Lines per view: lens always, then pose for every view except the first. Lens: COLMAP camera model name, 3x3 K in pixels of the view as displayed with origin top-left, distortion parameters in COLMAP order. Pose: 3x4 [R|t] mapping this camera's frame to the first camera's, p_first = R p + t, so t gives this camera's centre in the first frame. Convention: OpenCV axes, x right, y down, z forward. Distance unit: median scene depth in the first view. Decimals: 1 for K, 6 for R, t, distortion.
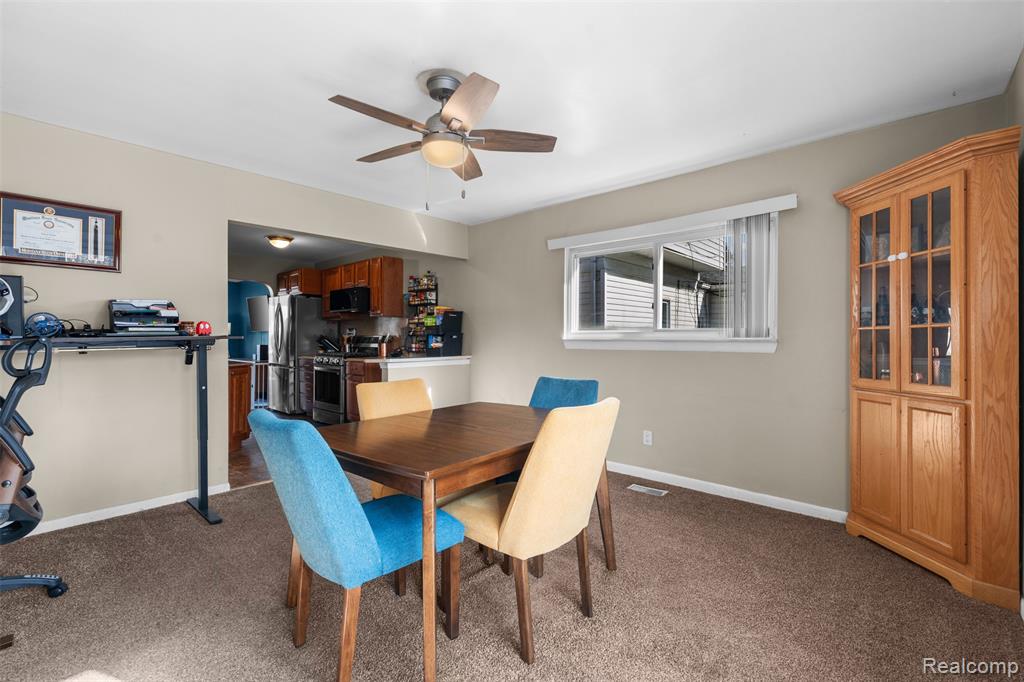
lens RADIAL K [[447.2, 0, 518.3], [0, 447.2, 342.2], [0, 0, 1]] dist [-0.003742, -0.004191]
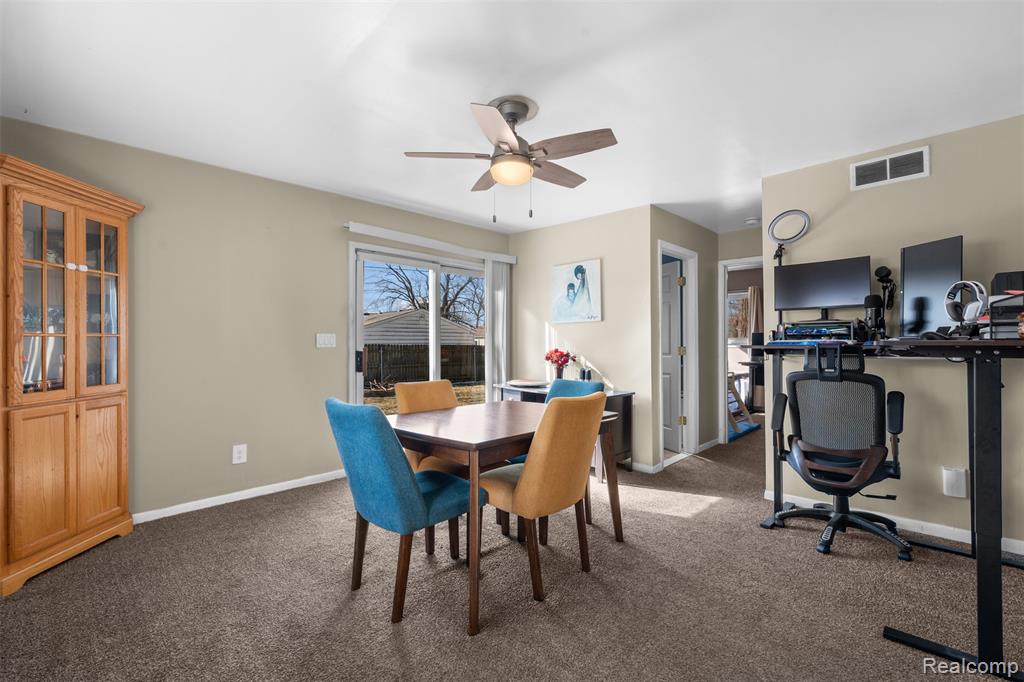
lens RADIAL K [[447.2, 0, 512.9], [0, 447.2, 340.9], [0, 0, 1]] dist [-0.003742, -0.004191]
pose [[-0.998893, -0.001554, 0.047011, -0.209276], [-0.001439, 0.999996, 0.002486, -0.024833], [-0.047015, 0.002415, -0.998891, 2.014065]]
